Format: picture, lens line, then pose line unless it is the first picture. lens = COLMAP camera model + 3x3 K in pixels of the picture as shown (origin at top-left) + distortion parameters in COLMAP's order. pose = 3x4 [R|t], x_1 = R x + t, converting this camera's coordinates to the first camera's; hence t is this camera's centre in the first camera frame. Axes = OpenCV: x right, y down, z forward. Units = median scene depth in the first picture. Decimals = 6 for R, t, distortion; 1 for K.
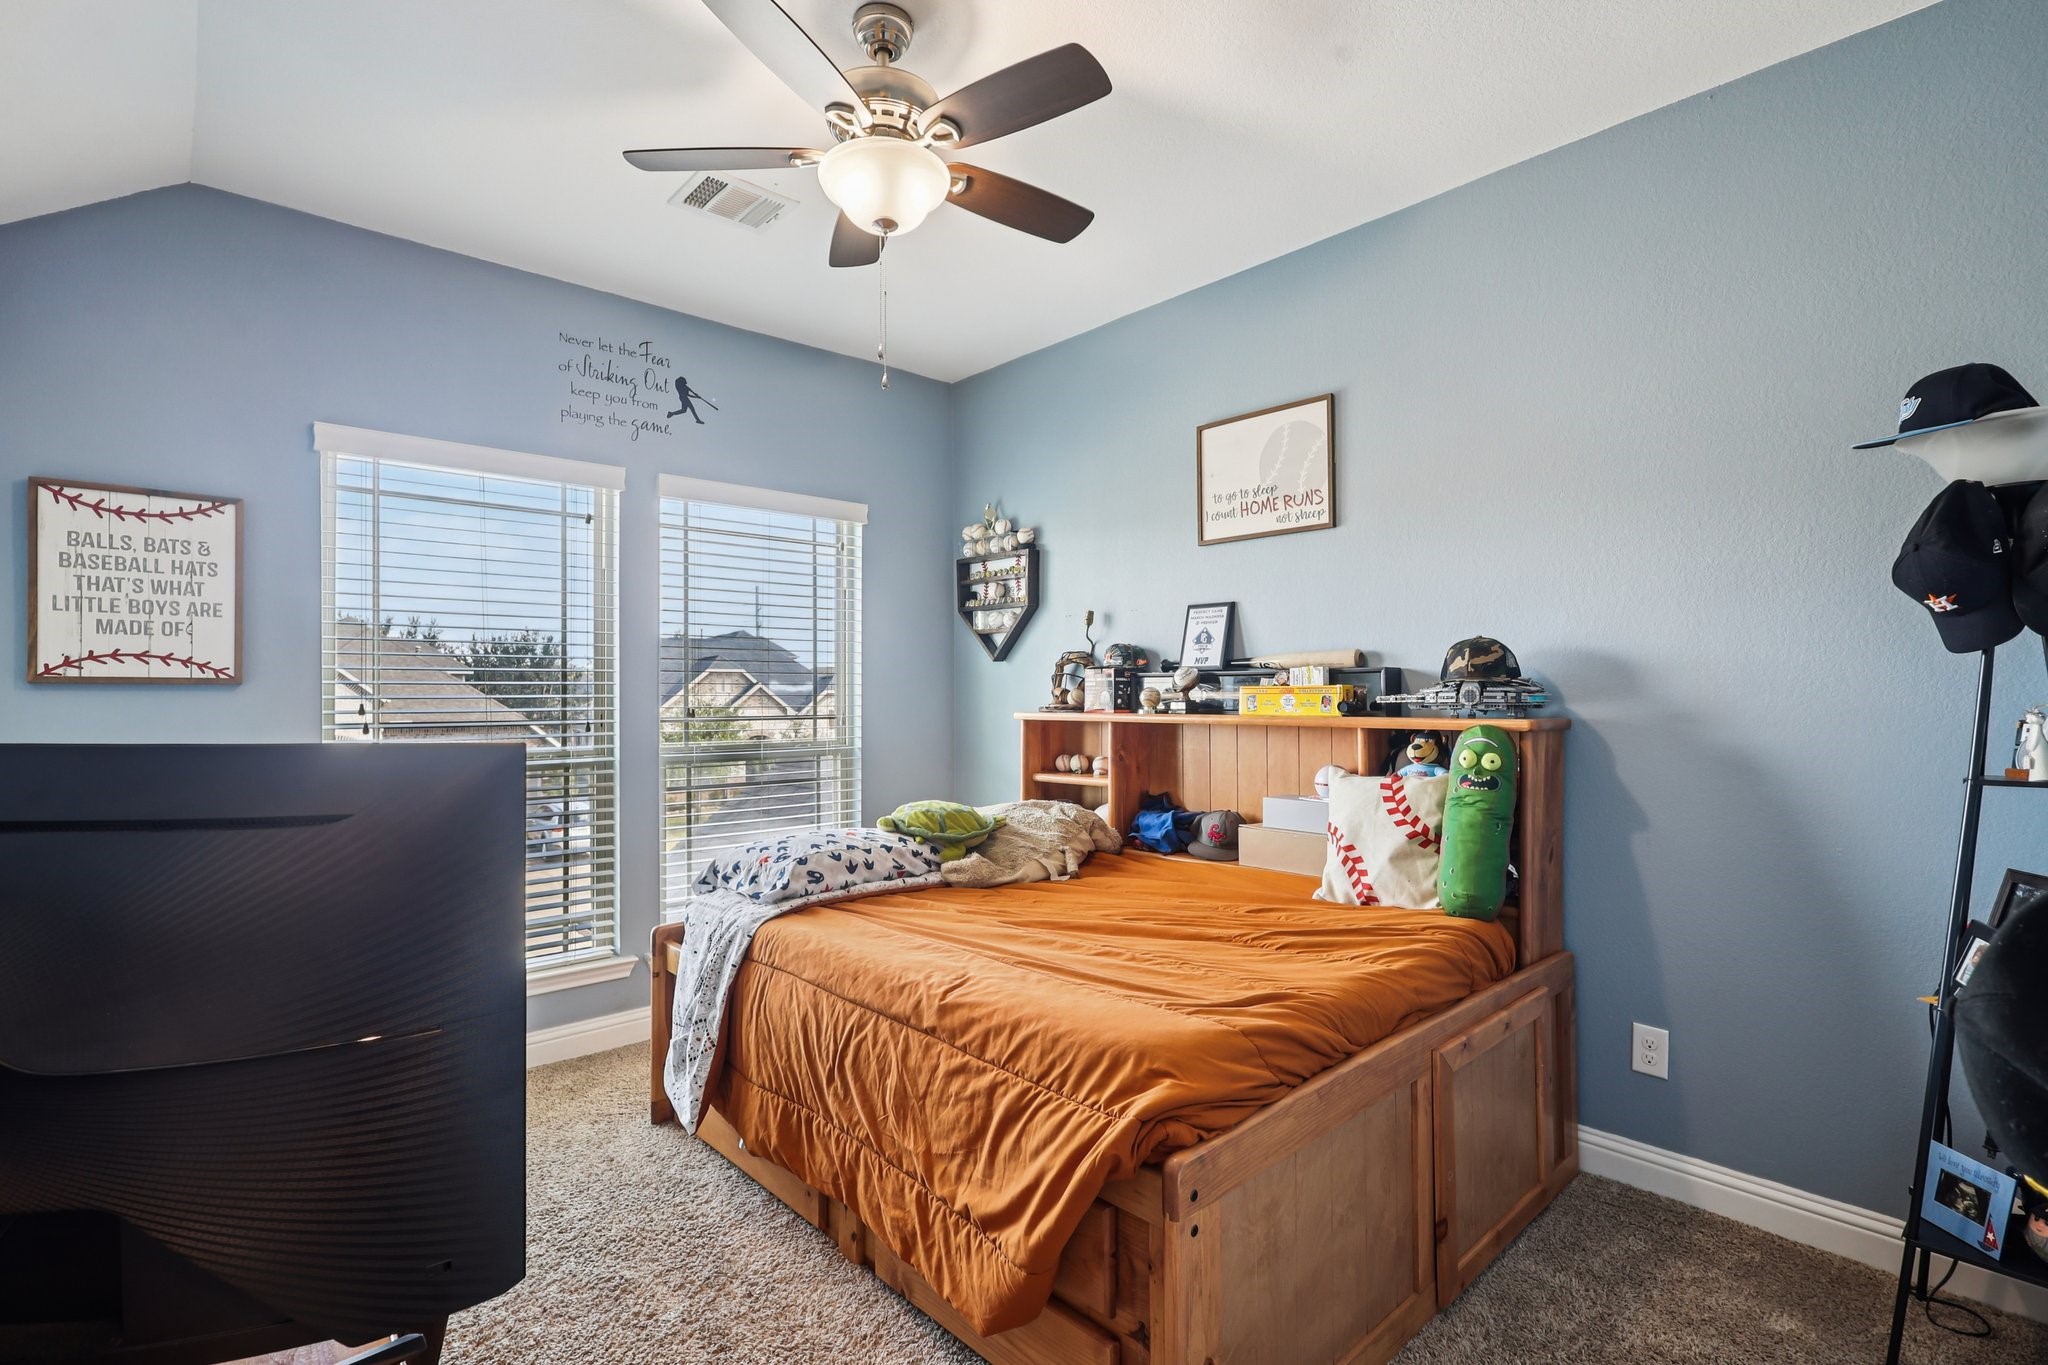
lens RADIAL K [[947.8, 0, 1020.3], [0, 947.8, 689.3], [0, 0, 1]] dist [-0.002384, 0.002212]
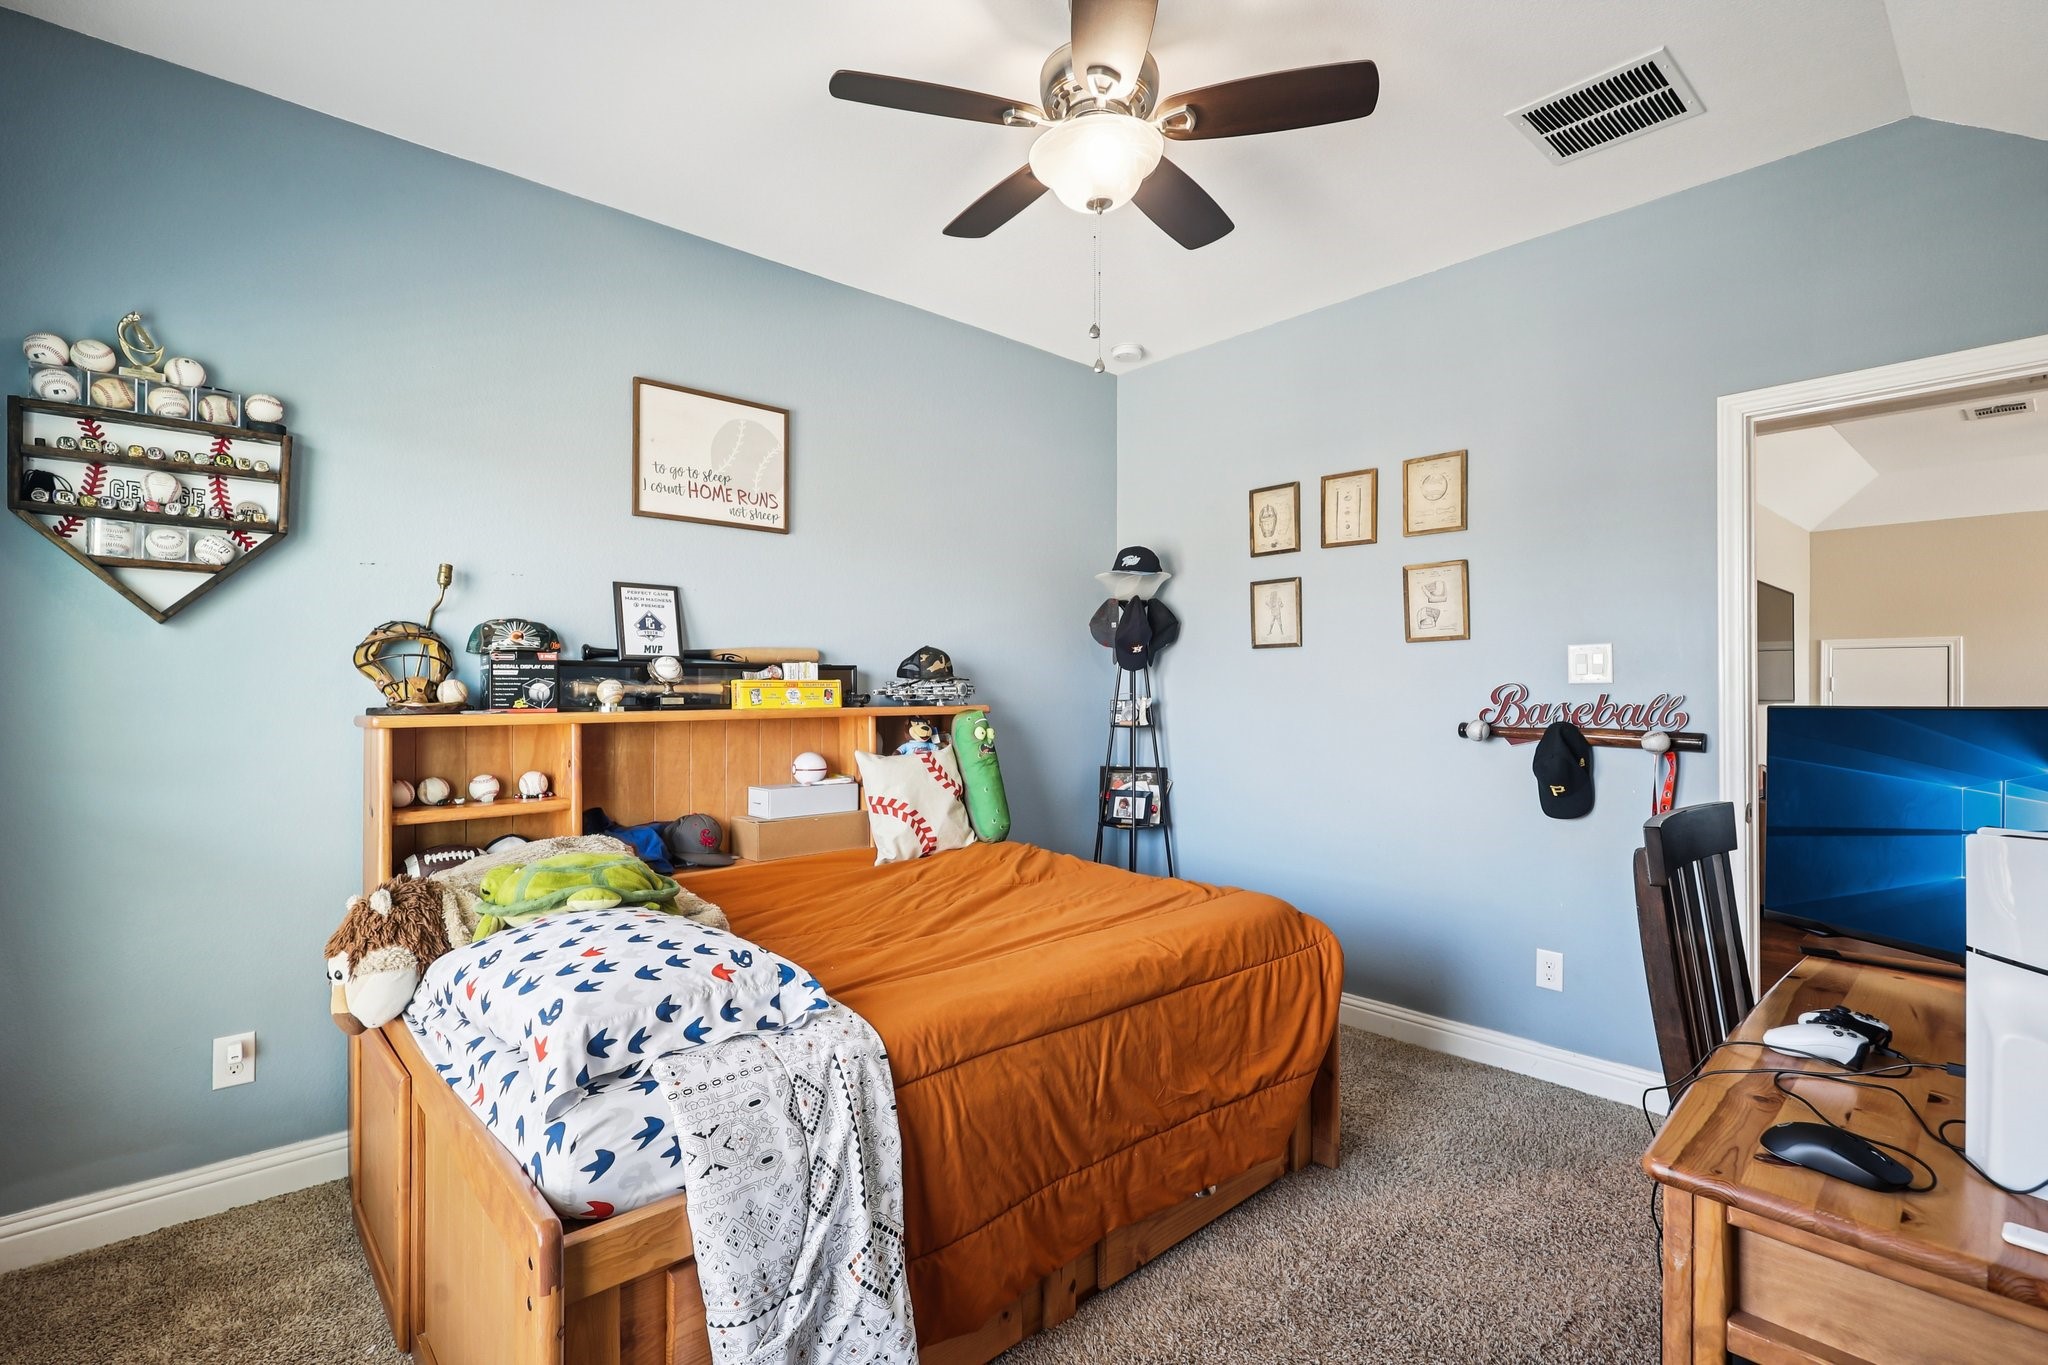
lens RADIAL K [[947.8, 0, 1020.6], [0, 947.8, 681.8], [0, 0, 1]] dist [-0.002384, 0.002212]
pose [[0.013963, 0.007978, 0.999871, -0.721250], [-0.008046, 0.999937, -0.007866, 0.004455], [-0.999870, -0.007935, 0.014026, 0.689355]]
